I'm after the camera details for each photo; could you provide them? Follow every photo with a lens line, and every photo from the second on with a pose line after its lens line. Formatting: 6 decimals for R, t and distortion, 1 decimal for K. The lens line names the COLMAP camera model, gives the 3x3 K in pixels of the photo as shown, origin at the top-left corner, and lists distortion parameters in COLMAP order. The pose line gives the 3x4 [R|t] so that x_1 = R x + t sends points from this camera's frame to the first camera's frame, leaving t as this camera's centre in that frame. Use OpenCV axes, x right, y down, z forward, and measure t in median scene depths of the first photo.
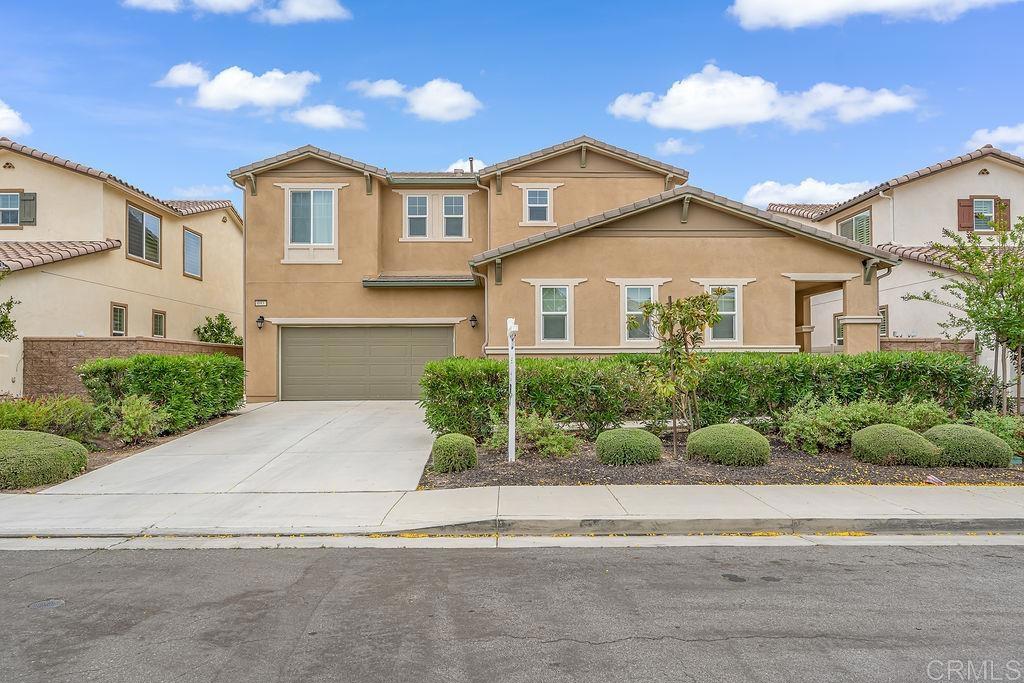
lens RADIAL K [[653.0, 0, 514.1], [0, 653.0, 352.9], [0, 0, 1]] dist [-0.001994, -0.000234]
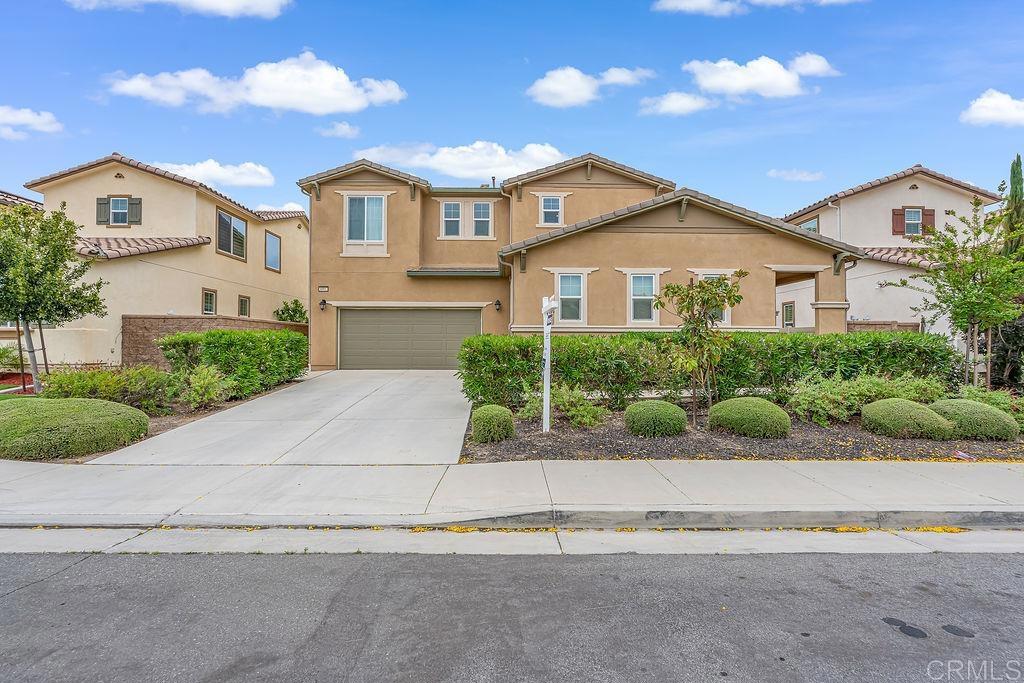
lens RADIAL K [[463.7, 0, 512.7], [0, 463.7, 335.9], [0, 0, 1]] dist [-0.004775, -0.000121]
pose [[0.999967, 0.007615, -0.002970, -0.031569], [-0.007599, 0.999957, 0.005257, 0.003959], [0.003010, -0.005234, 0.999982, 0.136398]]
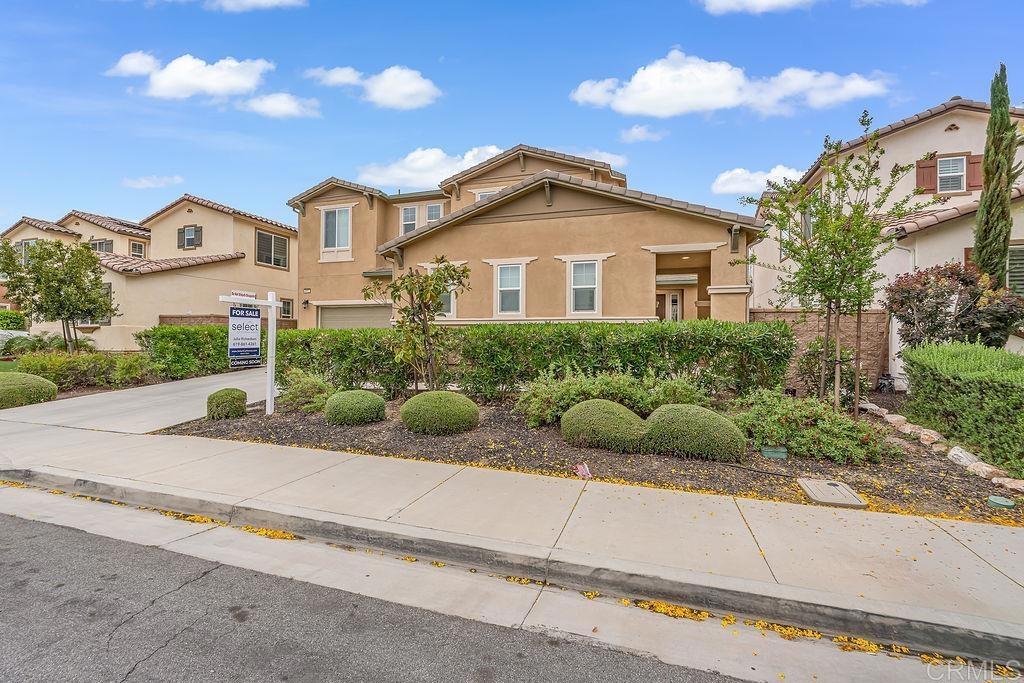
lens RADIAL K [[449.7, 0, 514.3], [0, 449.7, 332.7], [0, 0, 1]] dist [-0.004305, -0.000549]
pose [[0.943282, 0.004557, -0.331963, 0.374624], [-0.001981, 0.999965, 0.008099, 0.007174], [0.331988, -0.006982, 0.943258, 0.215564]]
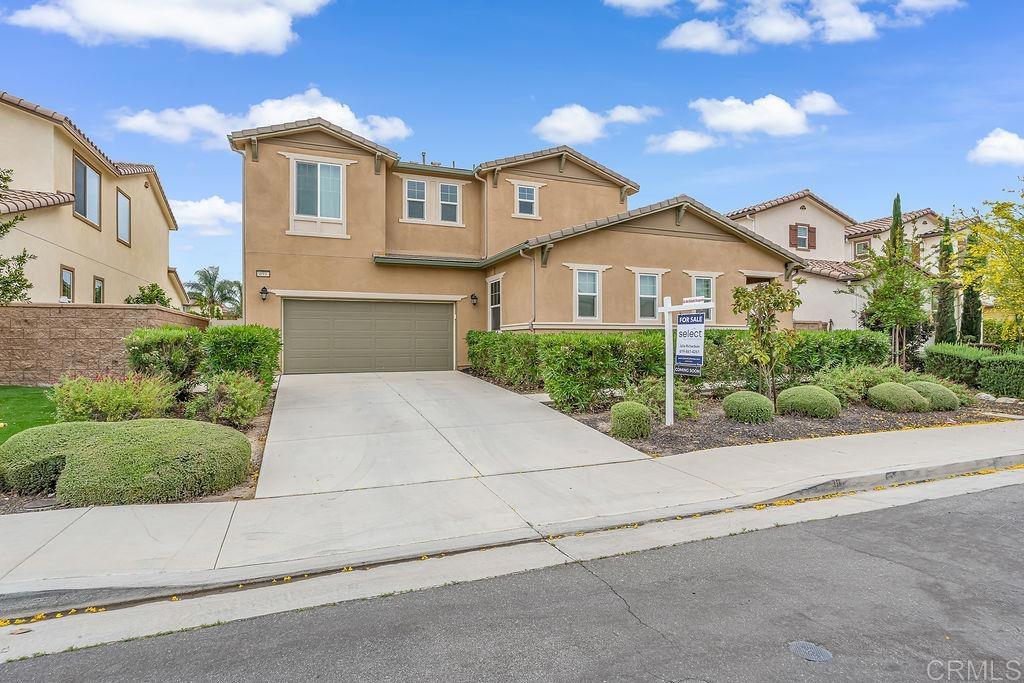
lens RADIAL K [[526.1, 0, 512.4], [0, 526.1, 333.8], [0, 0, 1]] dist [-0.004885, 0.000023]
pose [[0.935104, 0.007791, 0.354287, -0.318193], [-0.009974, 0.999941, 0.004336, 0.005302], [-0.354233, -0.007588, 0.935127, 0.142100]]
